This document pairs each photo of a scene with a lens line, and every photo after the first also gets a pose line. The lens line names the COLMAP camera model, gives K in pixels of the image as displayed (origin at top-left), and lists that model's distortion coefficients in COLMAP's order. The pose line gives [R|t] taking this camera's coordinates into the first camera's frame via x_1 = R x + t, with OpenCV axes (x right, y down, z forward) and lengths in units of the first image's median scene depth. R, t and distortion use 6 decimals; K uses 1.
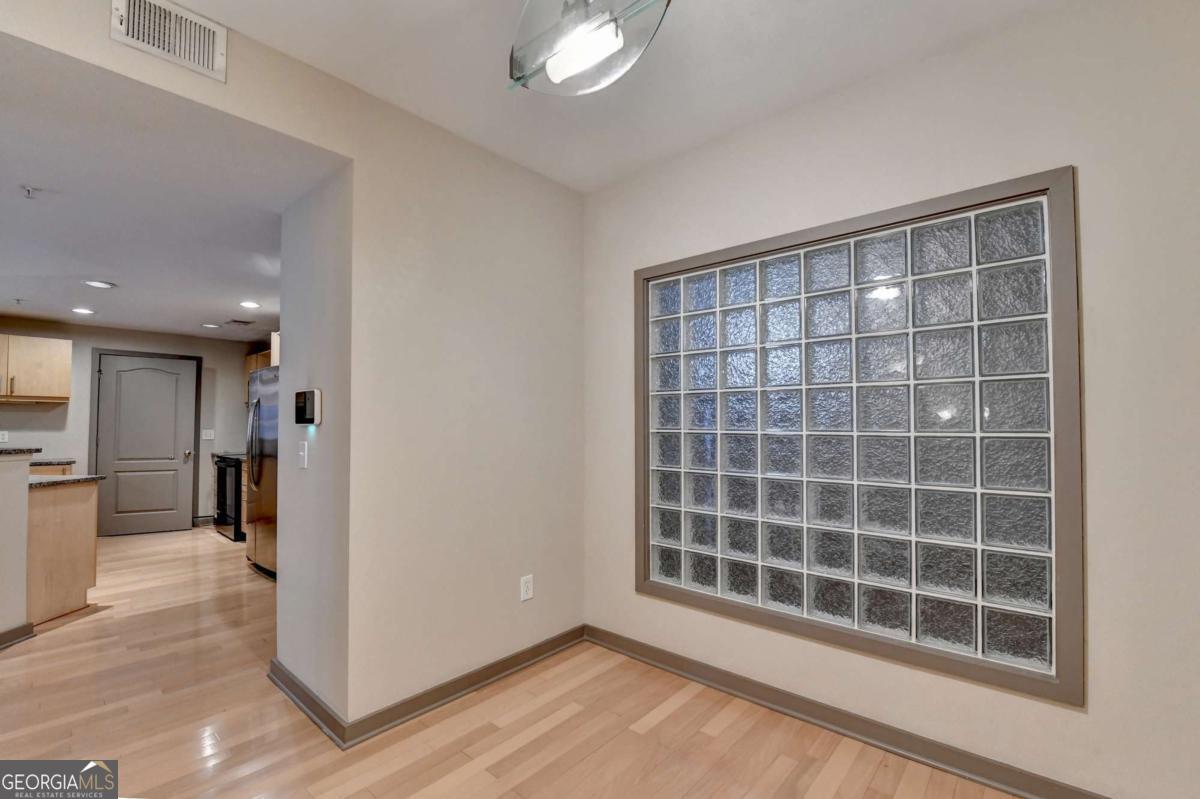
lens RADIAL K [[494.5, 0, 595.7], [0, 494.5, 410.6], [0, 0, 1]] dist [-0.014663, -0.002856]
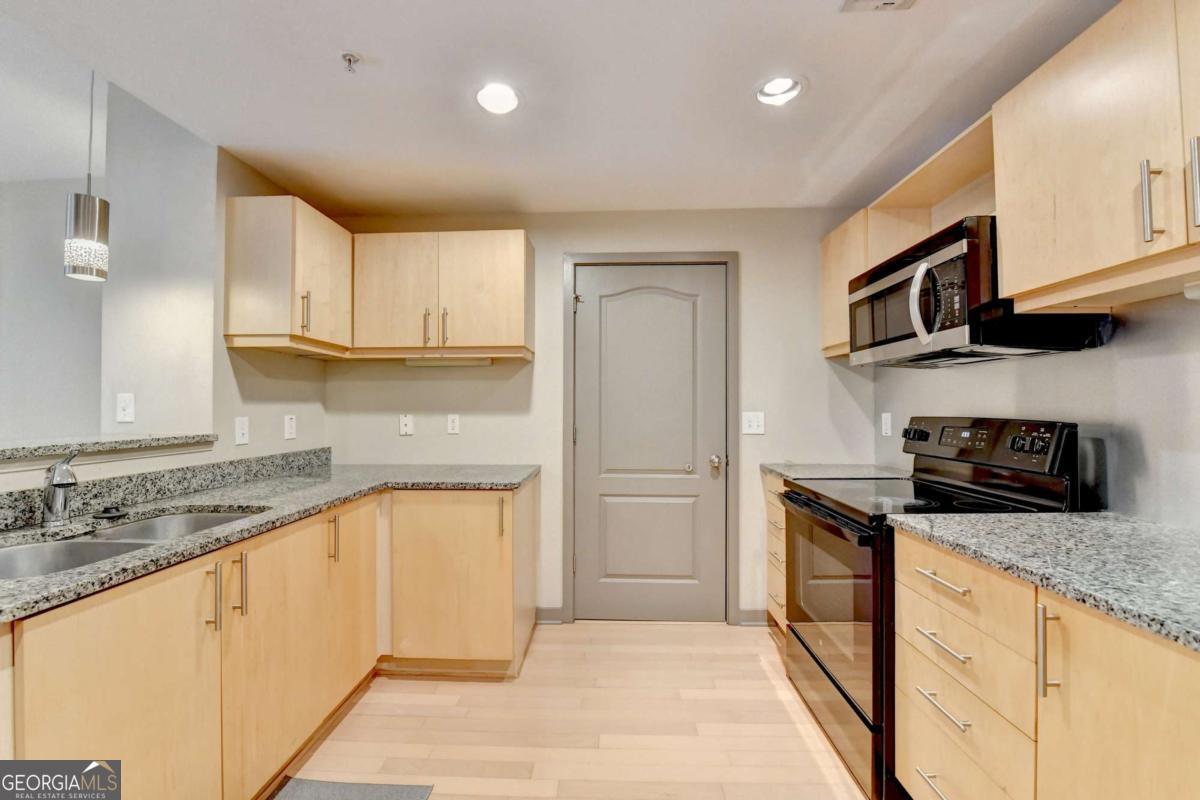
lens RADIAL K [[494.5, 0, 595.0], [0, 494.5, 400.5], [0, 0, 1]] dist [-0.014663, -0.002856]
pose [[0.618367, -0.017378, -0.785697, -0.648415], [0.030543, 0.999532, 0.001931, 0.029284], [0.785295, -0.025192, 0.618609, 0.745990]]
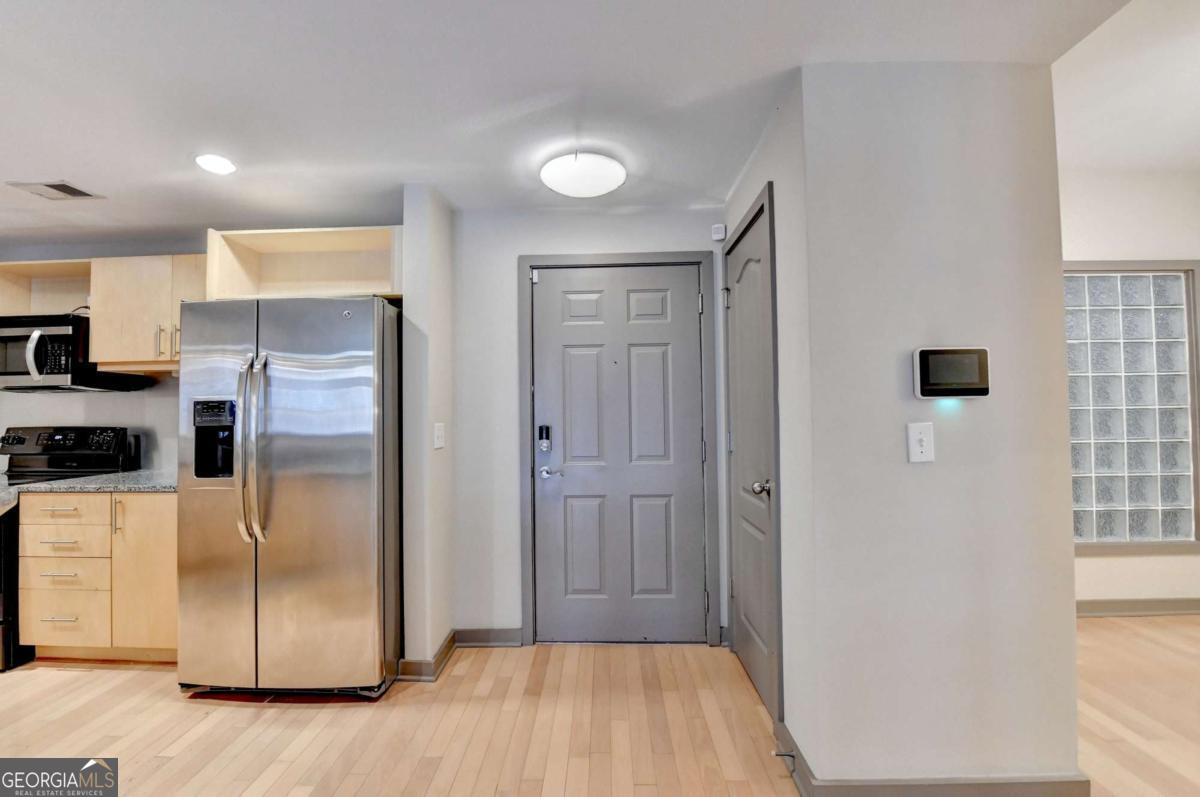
lens RADIAL K [[485.5, 0, 586.8], [0, 485.5, 402.6], [0, 0, 1]] dist [-0.028147, 0.002333]
pose [[0.790413, 0.006426, 0.612541, -0.609341], [-0.007664, 0.999970, -0.000601, 0.017877], [-0.612527, -0.004219, 0.790439, 0.351658]]
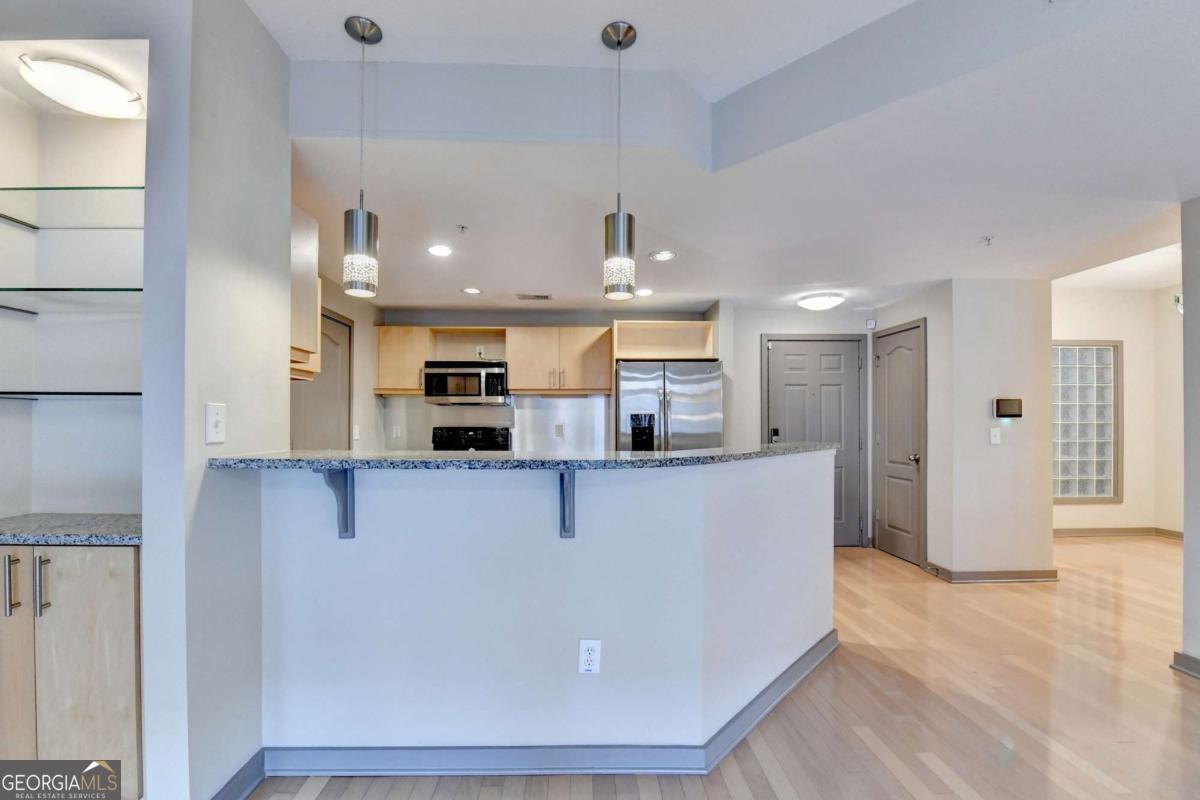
lens RADIAL K [[494.5, 0, 585.3], [0, 494.5, 421.6], [0, 0, 1]] dist [-0.014663, -0.002856]
pose [[0.757769, -0.002642, 0.652518, -1.235143], [-0.019970, 0.999429, 0.027238, 0.010365], [-0.652218, -0.033670, 0.757283, 0.301908]]
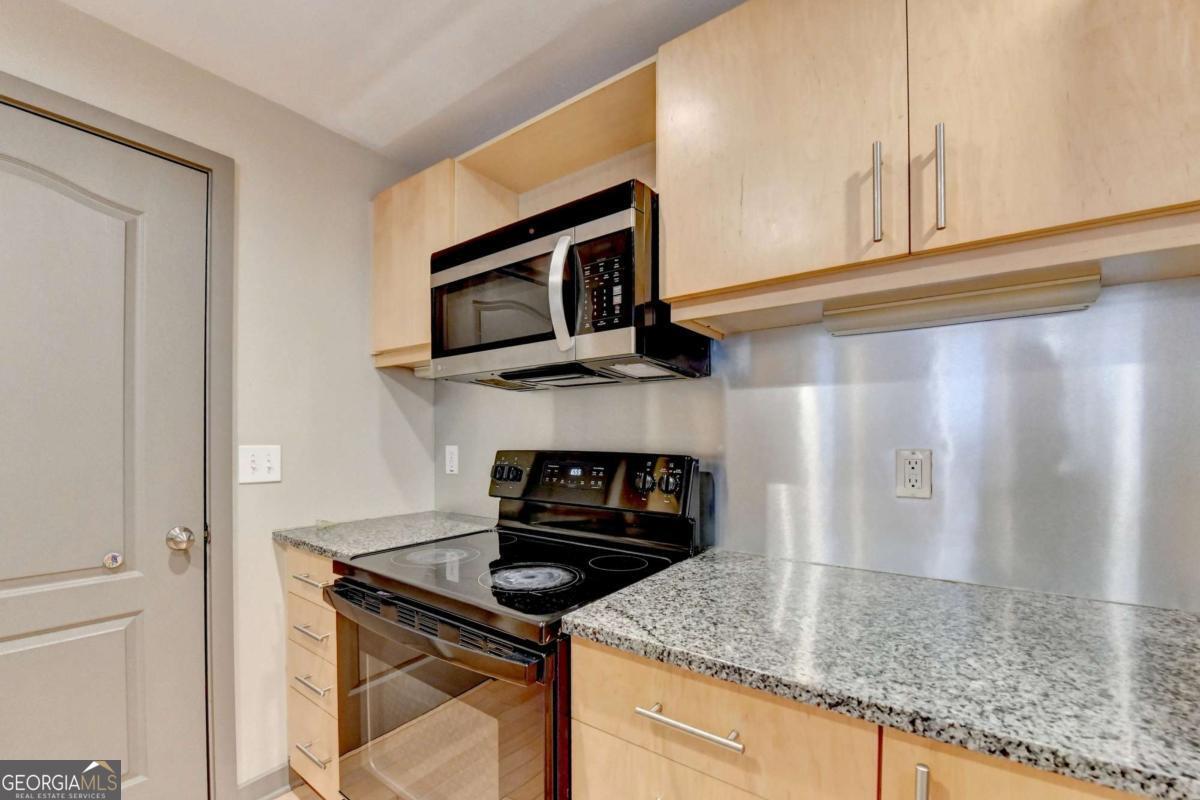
lens RADIAL K [[494.5, 0, 596.0], [0, 494.5, 441.1], [0, 0, 1]] dist [-0.014663, -0.002856]
pose [[0.997828, -0.004440, 0.065718, -0.773756], [0.001869, 0.999233, 0.039122, 0.033313], [-0.065842, -0.038914, 0.997071, 0.889620]]
